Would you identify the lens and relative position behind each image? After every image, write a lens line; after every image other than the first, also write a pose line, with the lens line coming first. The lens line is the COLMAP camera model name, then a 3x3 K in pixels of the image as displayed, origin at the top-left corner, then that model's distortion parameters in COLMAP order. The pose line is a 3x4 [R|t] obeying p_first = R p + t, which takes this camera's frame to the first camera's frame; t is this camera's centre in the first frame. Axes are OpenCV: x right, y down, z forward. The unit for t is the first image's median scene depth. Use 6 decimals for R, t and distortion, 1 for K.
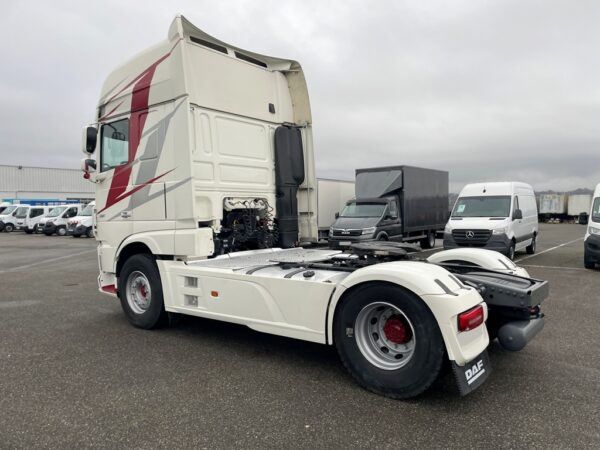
lens RADIAL K [[451.8, 0, 299.6], [0, 451.8, 235.1], [0, 0, 1]] dist [0.052064, -0.003936]
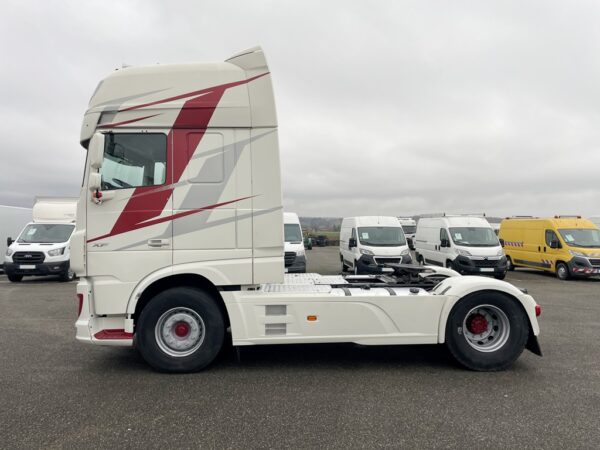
lens RADIAL K [[455.2, 0, 304.2], [0, 455.2, 226.0], [0, 0, 1]] dist [0.065321, -0.006895]
pose [[0.752685, 0.018193, 0.658130, -0.810161], [0.027108, 0.997914, -0.058589, -0.020102], [-0.657823, 0.061940, 0.750621, 0.179499]]
